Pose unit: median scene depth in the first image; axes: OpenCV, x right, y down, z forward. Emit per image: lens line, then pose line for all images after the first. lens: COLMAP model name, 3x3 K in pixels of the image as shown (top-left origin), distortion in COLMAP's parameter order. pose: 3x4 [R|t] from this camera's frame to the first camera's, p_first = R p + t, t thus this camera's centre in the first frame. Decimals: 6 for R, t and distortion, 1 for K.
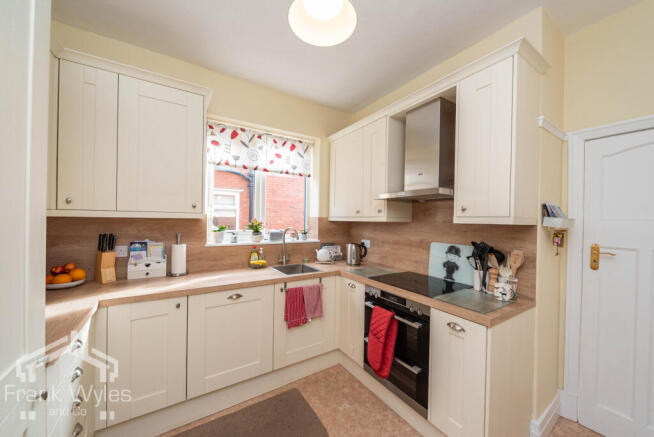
lens RADIAL K [[243.5, 0, 329.2], [0, 243.5, 220.4], [0, 0, 1]] dist [-0.002158, -0.000025]
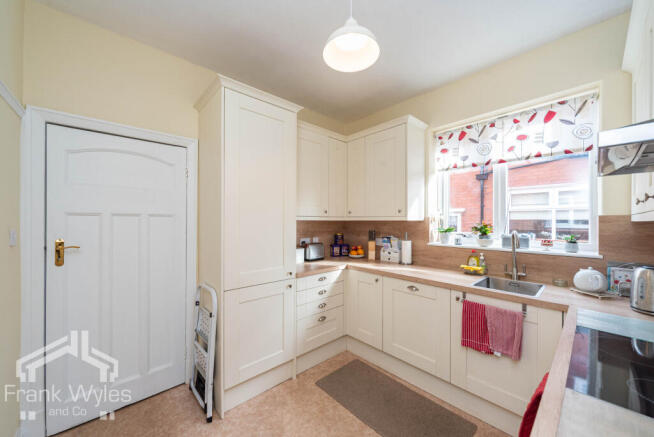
lens RADIAL K [[243.5, 0, 328.5], [0, 243.5, 220.4], [0, 0, 1]] dist [-0.002158, -0.000025]
pose [[0.155786, -0.017255, -0.987640, 0.526719], [-0.001815, 0.999841, -0.017755, 0.011655], [0.987789, 0.004558, 0.155730, 0.331039]]
